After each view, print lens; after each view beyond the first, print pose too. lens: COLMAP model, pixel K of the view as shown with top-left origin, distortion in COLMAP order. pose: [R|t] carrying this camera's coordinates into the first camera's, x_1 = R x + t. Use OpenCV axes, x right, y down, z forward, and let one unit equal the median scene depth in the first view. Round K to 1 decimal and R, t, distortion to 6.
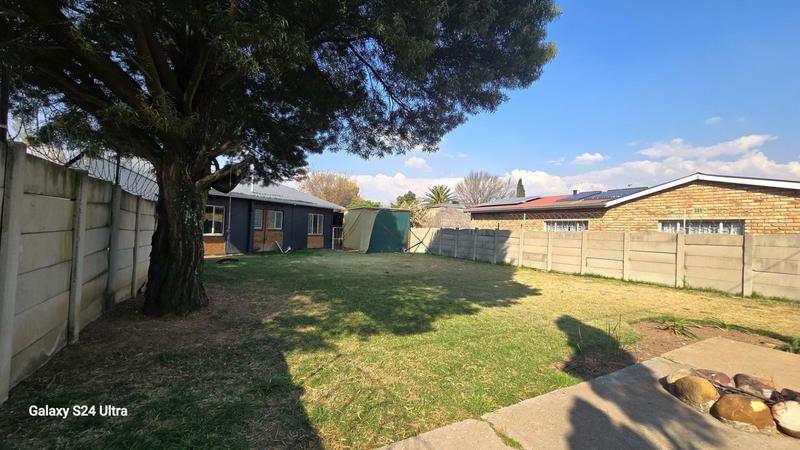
lens RADIAL K [[328.9, 0, 398.1], [0, 328.9, 223.4], [0, 0, 1]] dist [0.001367, 0.000156]
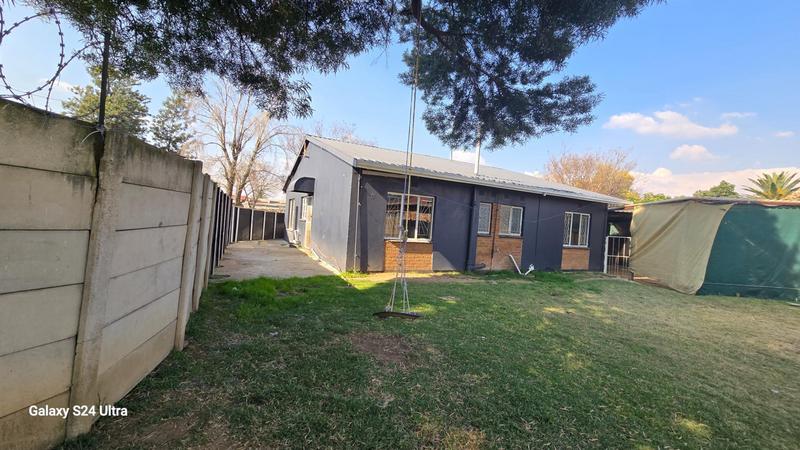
lens RADIAL K [[328.9, 0, 400.7], [0, 328.9, 219.5], [0, 0, 1]] dist [0.001367, 0.000156]
pose [[0.786750, 0.017752, -0.617016, -0.164646], [-0.032443, 0.999394, -0.012614, 0.002376], [0.616418, 0.029942, 0.786849, 0.411180]]
